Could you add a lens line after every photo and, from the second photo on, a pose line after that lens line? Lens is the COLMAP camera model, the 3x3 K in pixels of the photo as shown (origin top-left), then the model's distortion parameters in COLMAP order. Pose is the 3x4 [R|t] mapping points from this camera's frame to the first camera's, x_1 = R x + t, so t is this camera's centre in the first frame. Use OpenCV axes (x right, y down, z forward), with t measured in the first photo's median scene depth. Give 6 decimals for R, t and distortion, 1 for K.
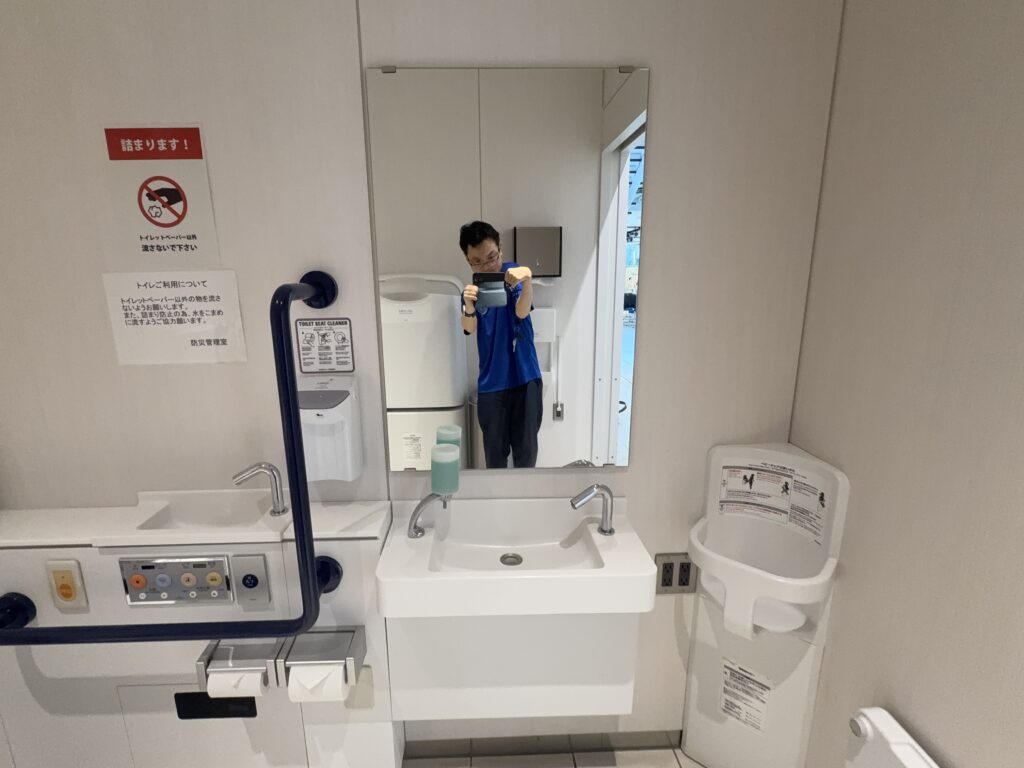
lens RADIAL K [[484.5, 0, 495.0], [0, 484.5, 384.6], [0, 0, 1]] dist [-0.000588, 0.000167]
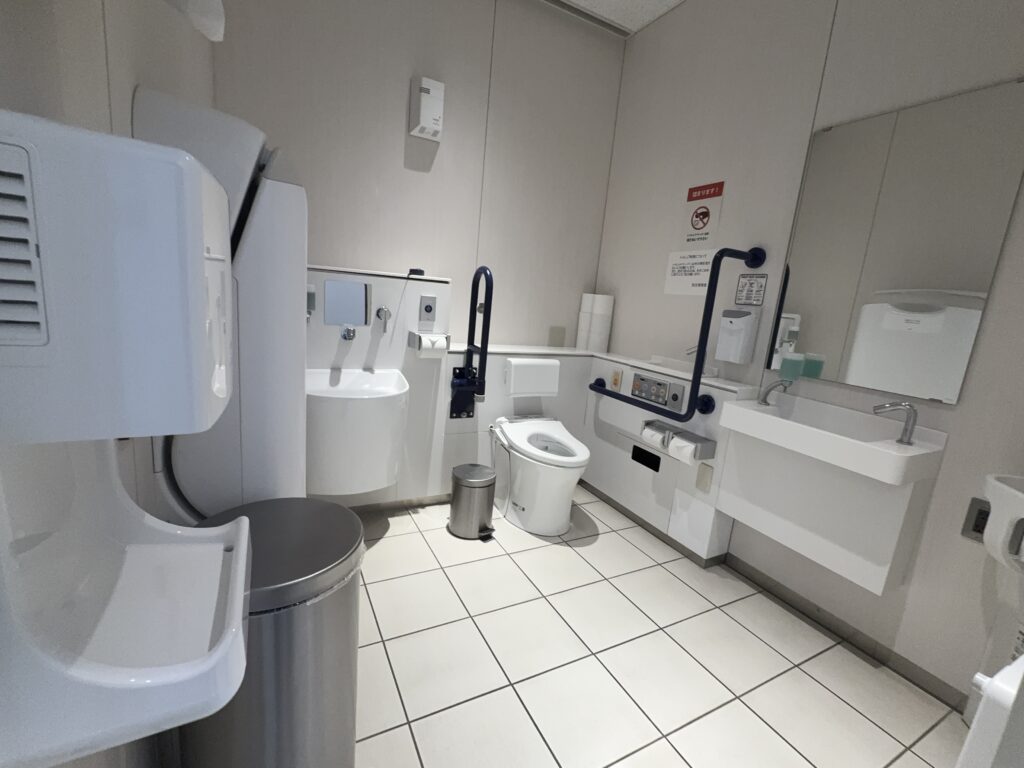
lens RADIAL K [[452.4, 0, 512.0], [0, 452.4, 384.0], [0, 0, 1]] dist [0.000059, -0.000118]
pose [[0.438943, 0.220345, -0.871078, 0.786637], [-0.291115, 0.952046, 0.094131, 0.347145], [0.850048, 0.212266, 0.482039, -0.482162]]
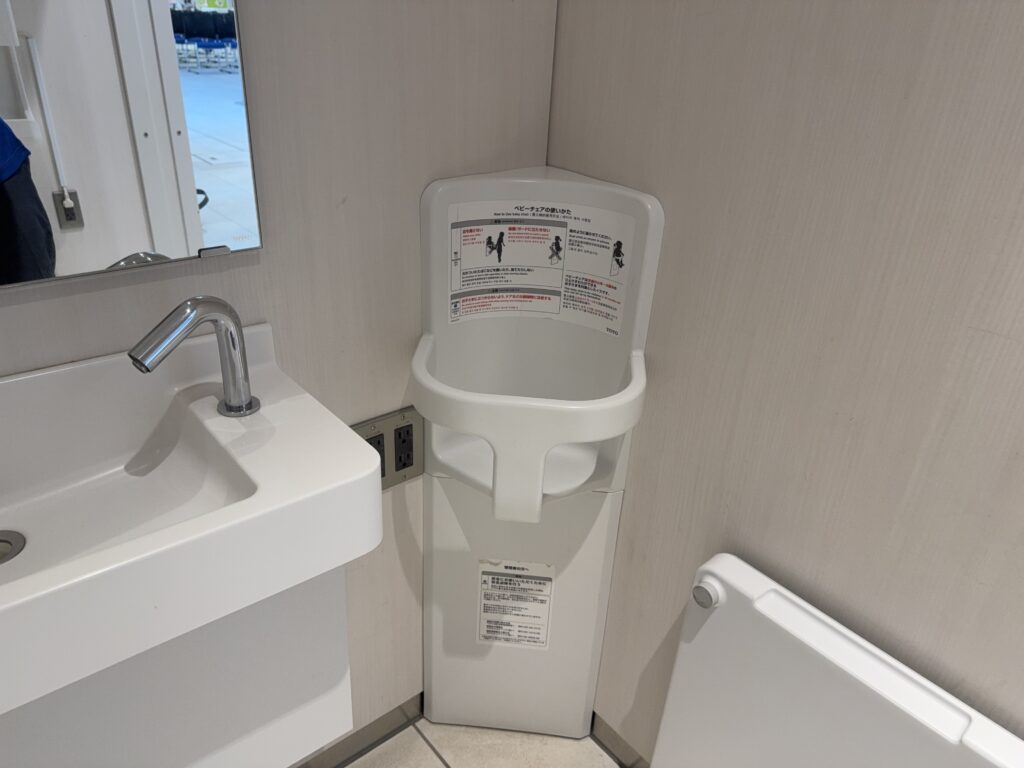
lens RADIAL K [[714.9, 0, 512.0], [0, 714.9, 384.0], [0, 0, 1]] dist [0.078118, -0.090566]
pose [[0.785842, -0.238219, 0.570705, 0.063668], [0.078493, 0.953790, 0.290040, 0.121932], [-0.613426, -0.183129, 0.768227, 0.383212]]
